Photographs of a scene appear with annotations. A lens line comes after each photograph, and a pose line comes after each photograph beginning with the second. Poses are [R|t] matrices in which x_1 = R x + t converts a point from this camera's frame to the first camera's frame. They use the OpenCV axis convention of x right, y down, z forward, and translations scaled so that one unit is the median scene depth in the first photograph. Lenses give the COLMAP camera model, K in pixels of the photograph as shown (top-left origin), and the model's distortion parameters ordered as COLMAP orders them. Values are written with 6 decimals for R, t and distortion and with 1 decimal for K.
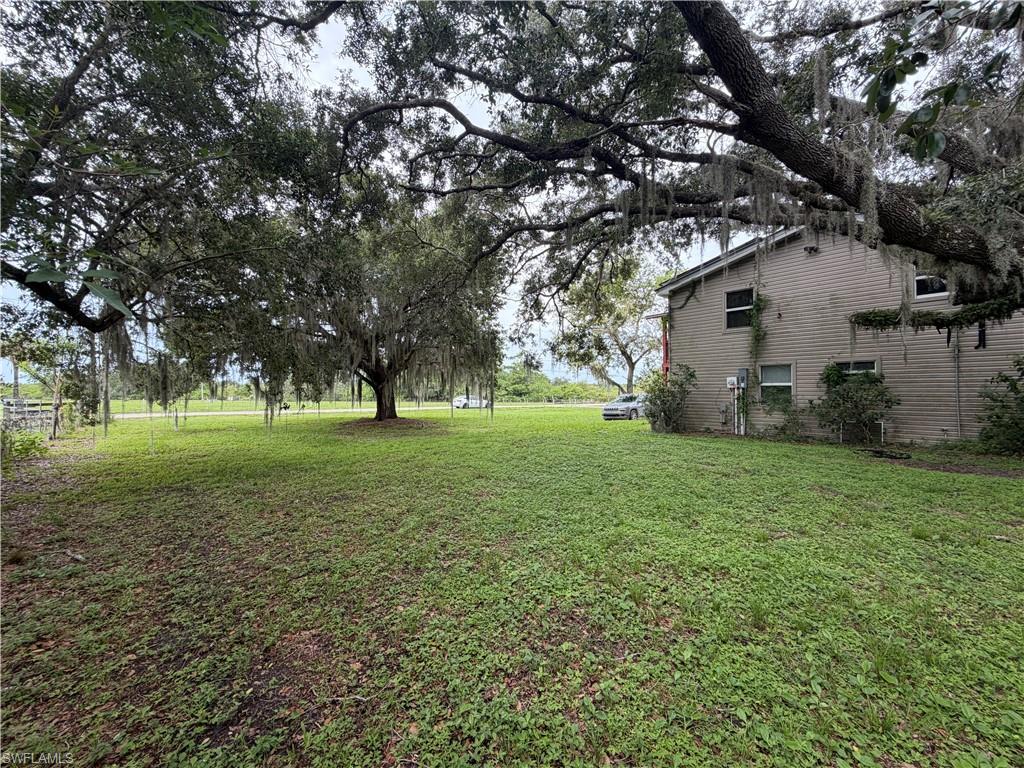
lens RADIAL K [[408.2, 0, 511.6], [0, 408.2, 386.2], [0, 0, 1]] dist [-0.002433, 0.000525]
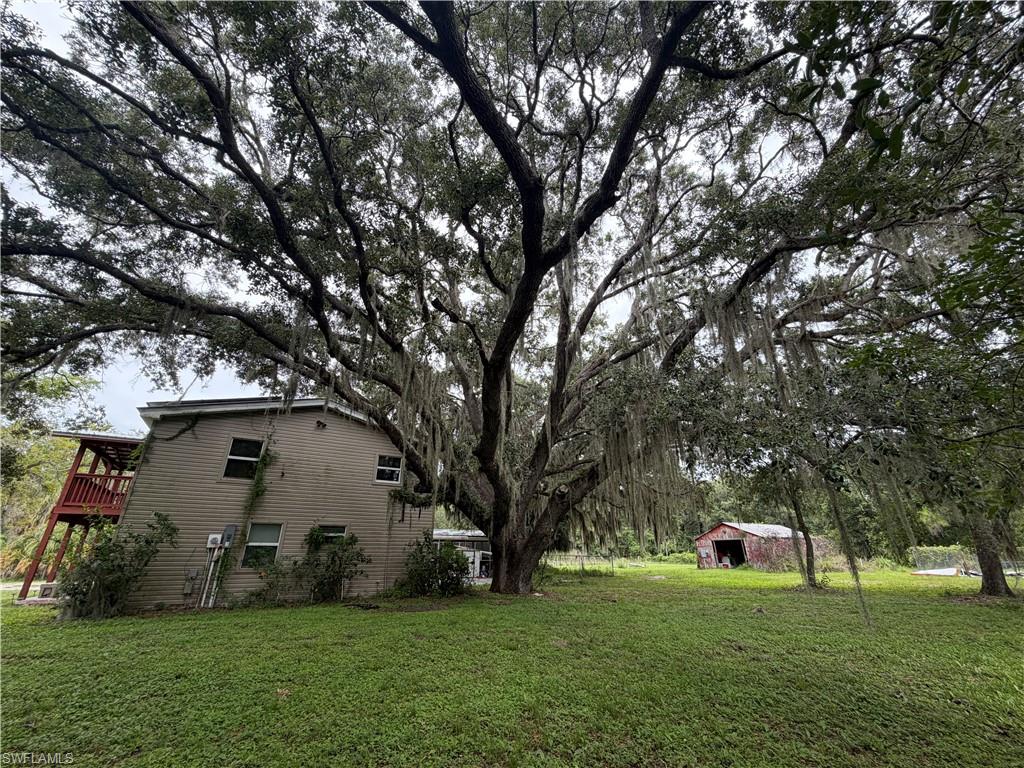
lens RADIAL K [[408.2, 0, 512.1], [0, 408.2, 385.7], [0, 0, 1]] dist [-0.002433, 0.000525]
pose [[0.170121, 0.375039, 0.911265, -0.271926], [-0.013281, 0.925534, -0.378432, 0.005428], [-0.985334, 0.052276, 0.162434, 0.220722]]
